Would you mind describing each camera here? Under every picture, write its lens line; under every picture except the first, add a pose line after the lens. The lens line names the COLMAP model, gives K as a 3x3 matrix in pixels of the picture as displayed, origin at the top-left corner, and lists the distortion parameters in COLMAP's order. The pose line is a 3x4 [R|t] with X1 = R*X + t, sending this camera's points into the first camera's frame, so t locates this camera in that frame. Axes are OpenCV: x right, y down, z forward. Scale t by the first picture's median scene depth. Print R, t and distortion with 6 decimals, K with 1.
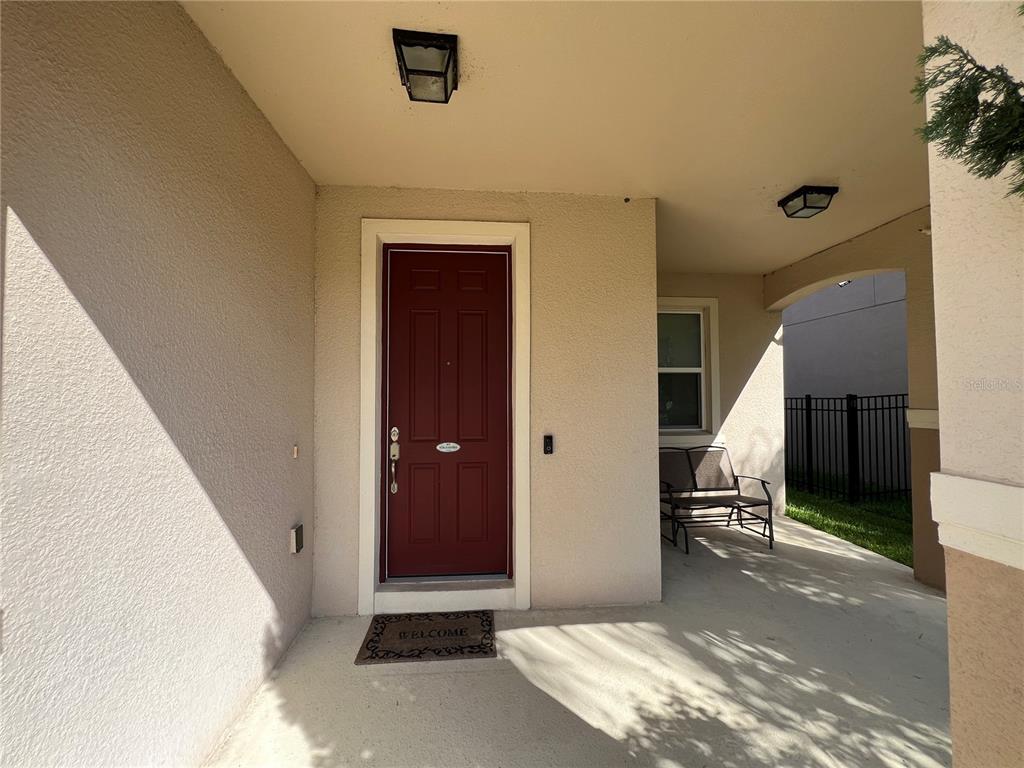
lens RADIAL K [[406.1, 0, 512.0], [0, 406.1, 384.0], [0, 0, 1]] dist [-0.001906, -0.000268]
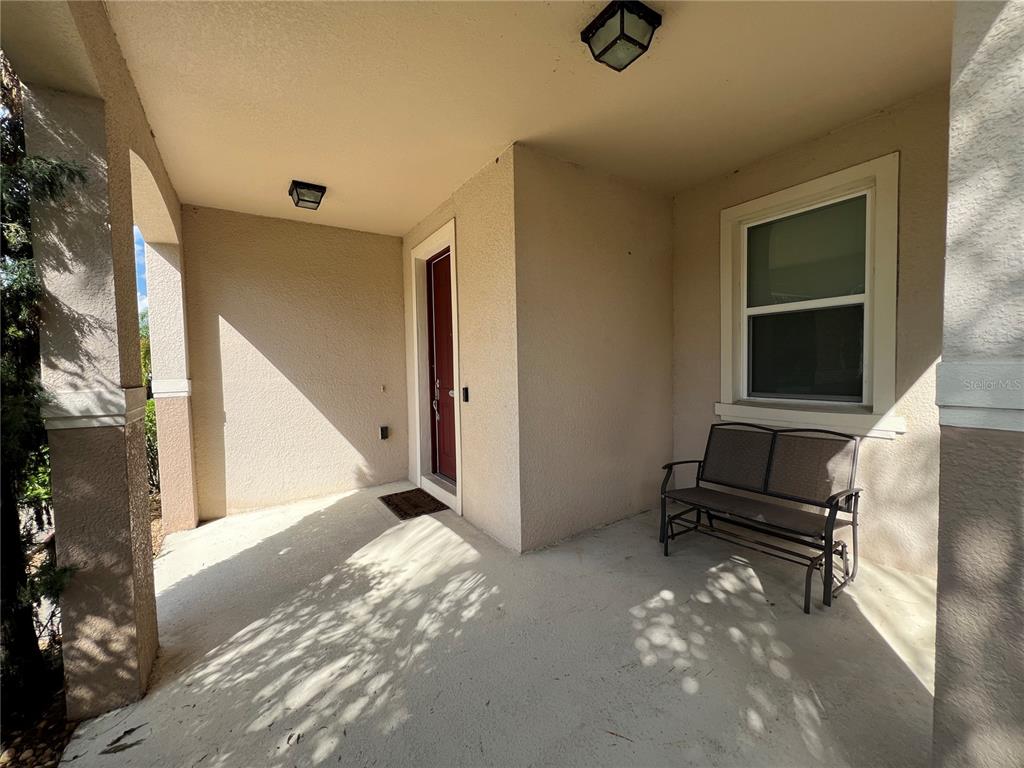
lens RADIAL K [[406.1, 0, 512.0], [0, 406.1, 384.0], [0, 0, 1]] dist [-0.001906, -0.000268]
pose [[0.483027, 0.035896, -0.874869, 1.548736], [0.046658, 0.996685, 0.066655, 0.047172], [0.874361, -0.073016, 0.479751, 0.646745]]
